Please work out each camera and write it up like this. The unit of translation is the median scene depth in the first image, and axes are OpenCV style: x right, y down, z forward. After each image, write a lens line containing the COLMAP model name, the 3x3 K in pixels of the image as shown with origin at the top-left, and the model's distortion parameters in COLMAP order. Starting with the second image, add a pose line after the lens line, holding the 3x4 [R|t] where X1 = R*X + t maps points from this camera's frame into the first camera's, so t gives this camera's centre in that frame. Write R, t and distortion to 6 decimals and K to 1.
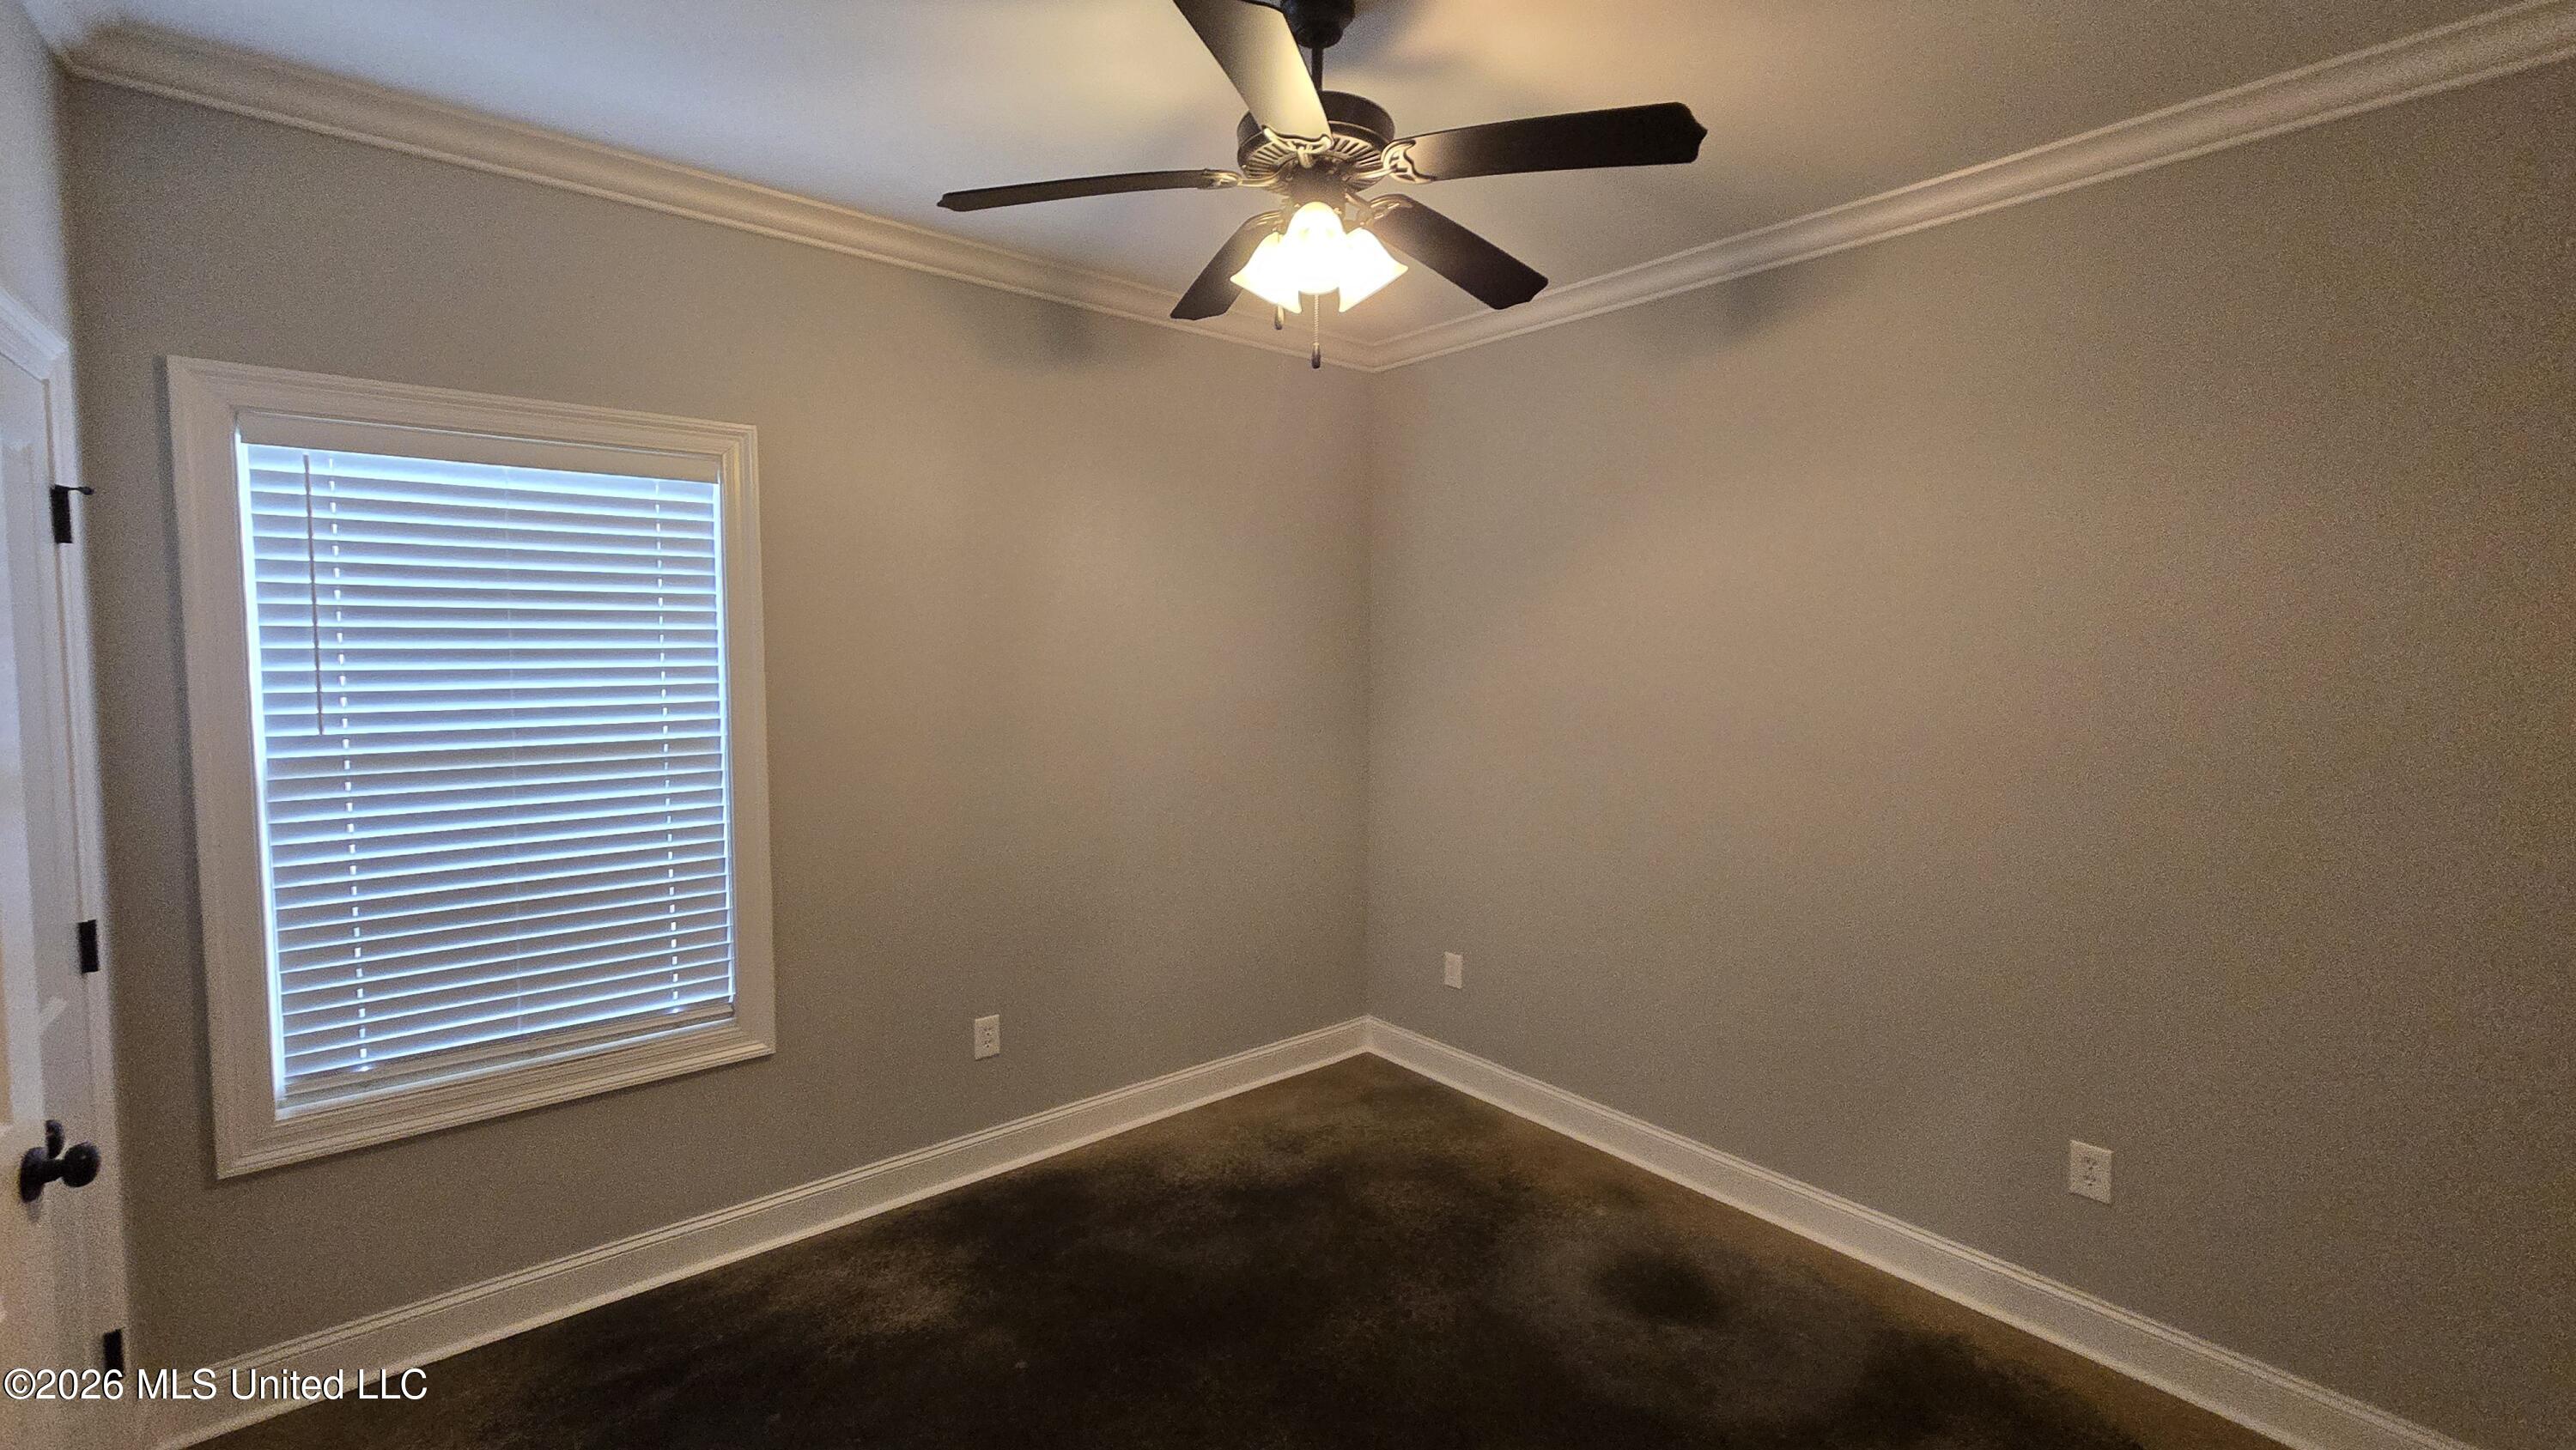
lens RADIAL K [[1062.0, 0, 1297.1], [0, 1062.0, 701.0], [0, 0, 1]] dist [-0.001999, 0.000683]
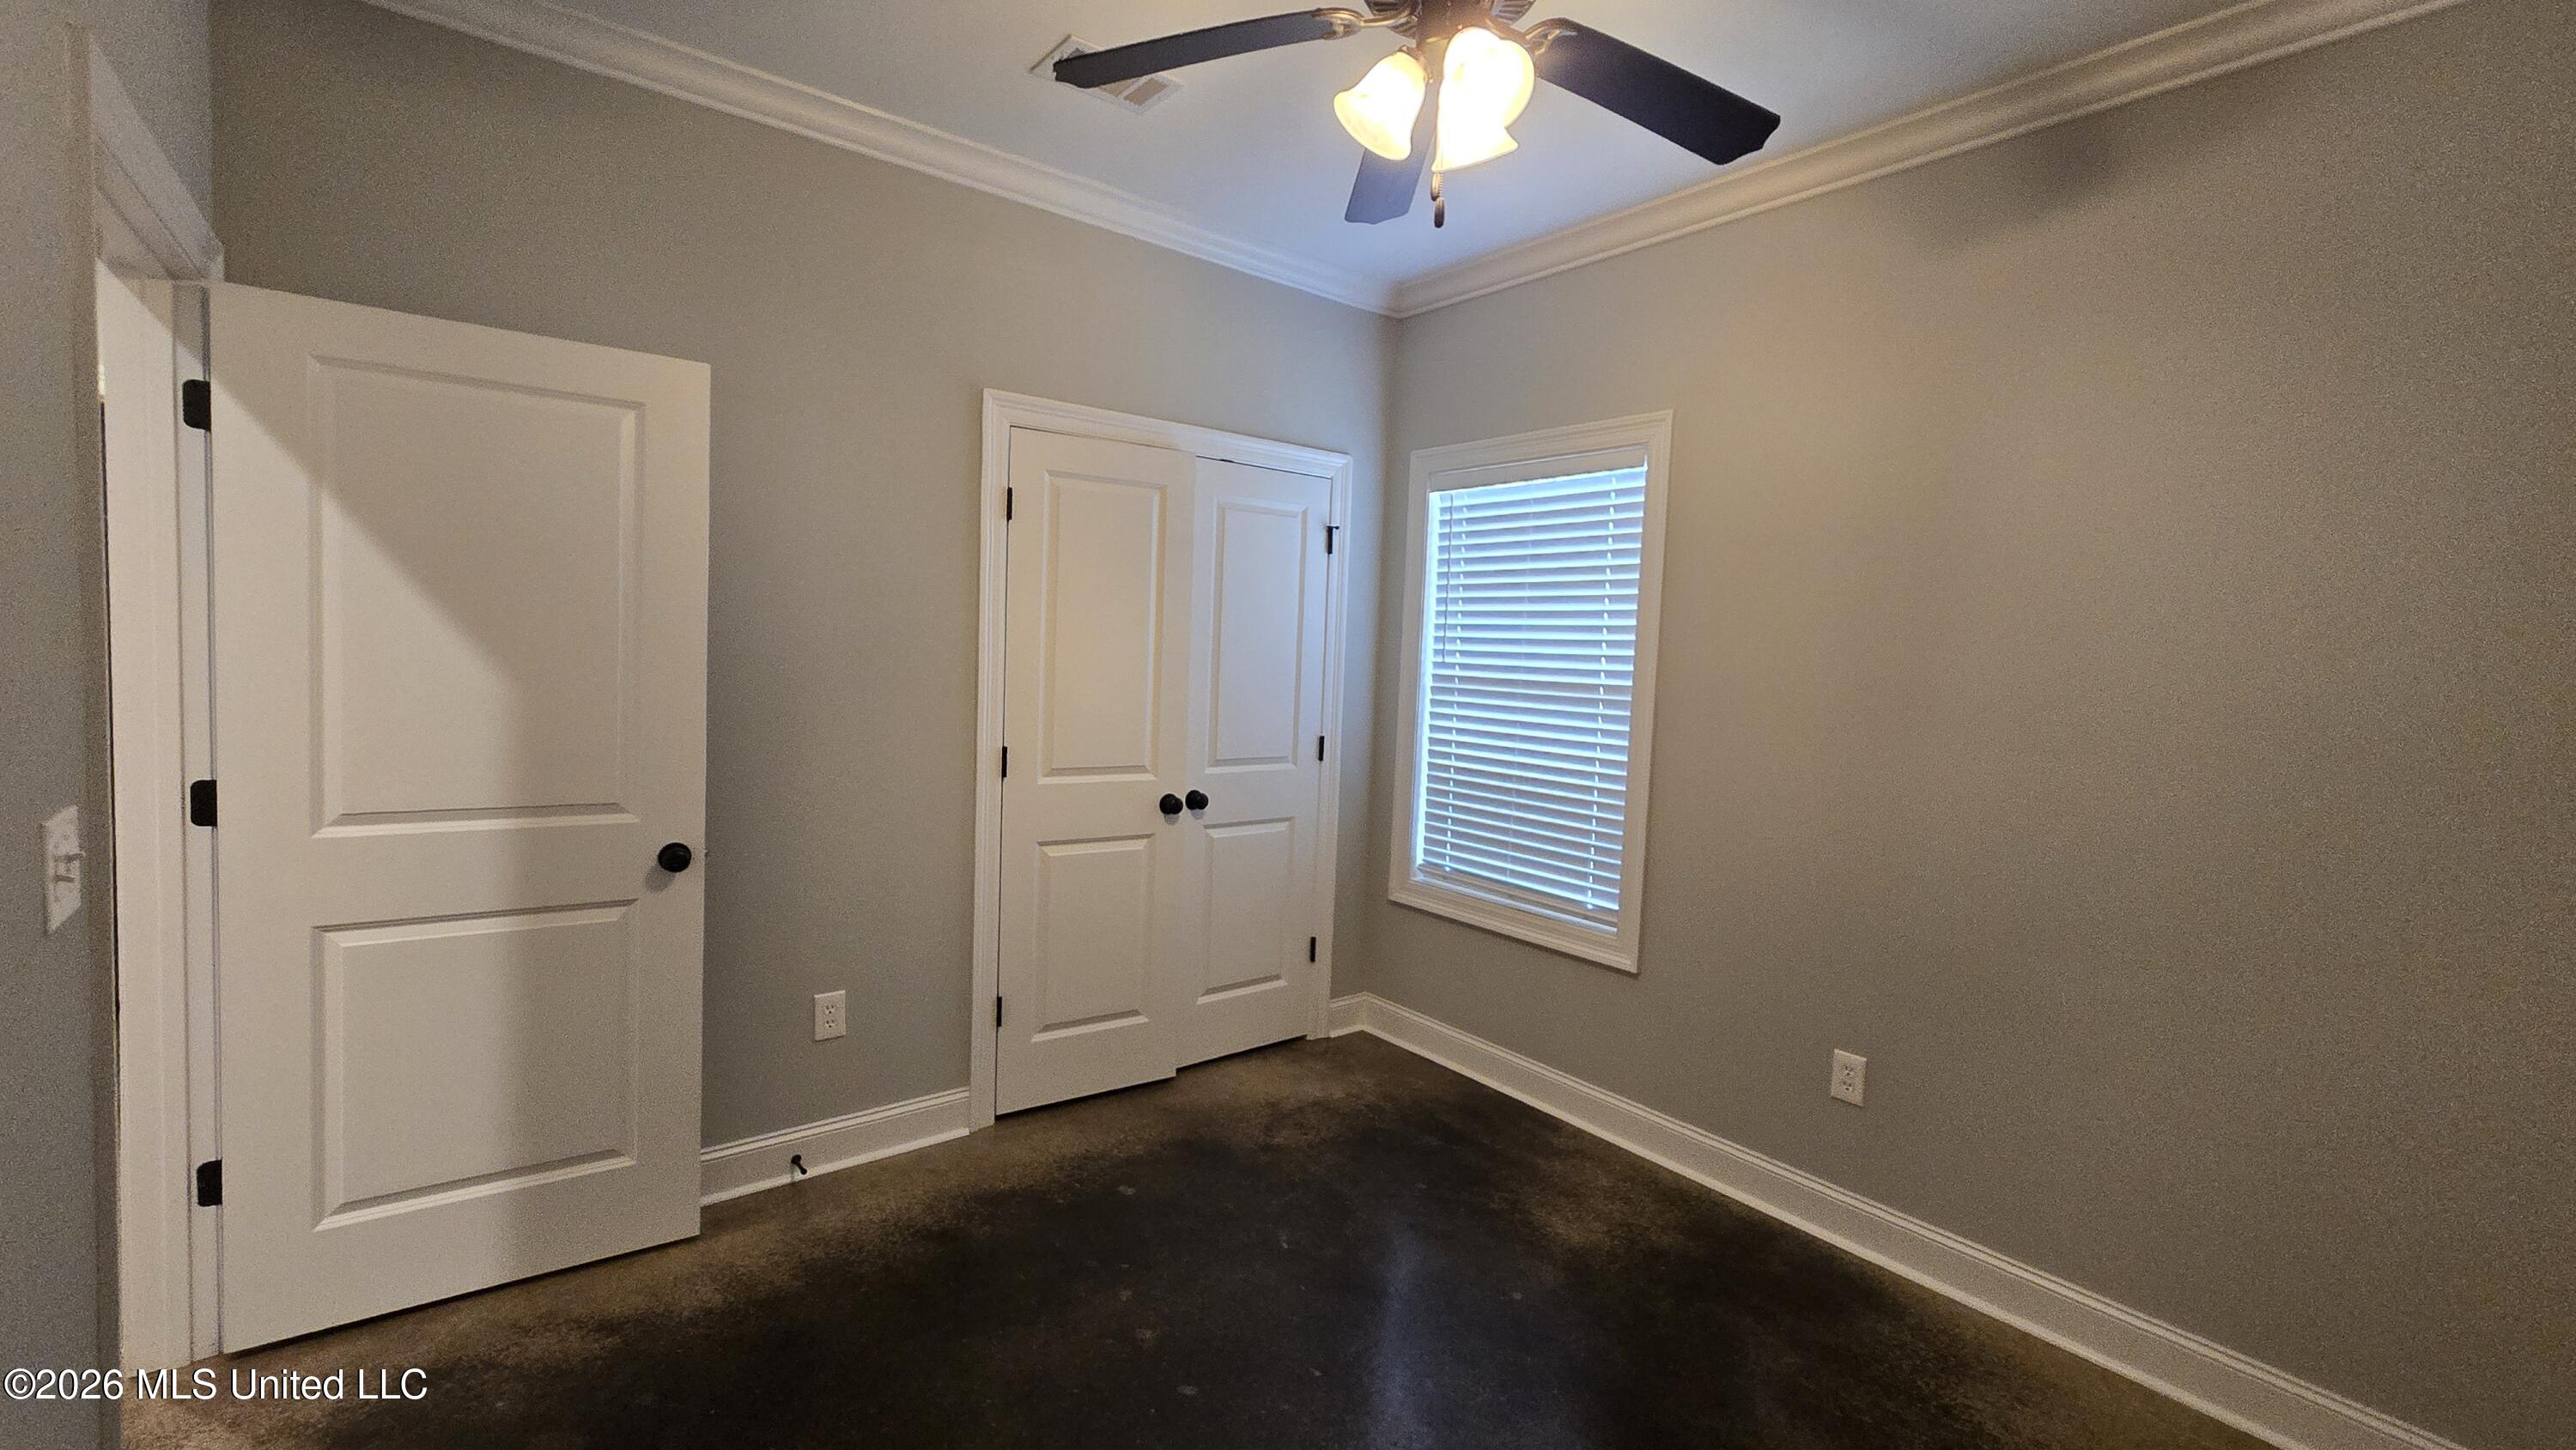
lens RADIAL K [[1062.0, 0, 1289.6], [0, 1062.0, 717.5], [0, 0, 1]] dist [-0.001999, 0.000683]
pose [[-0.029305, 0.058209, -0.997874, 0.697595], [-0.098827, 0.993243, 0.060841, 0.038841], [0.994673, 0.100400, -0.023354, 0.731447]]
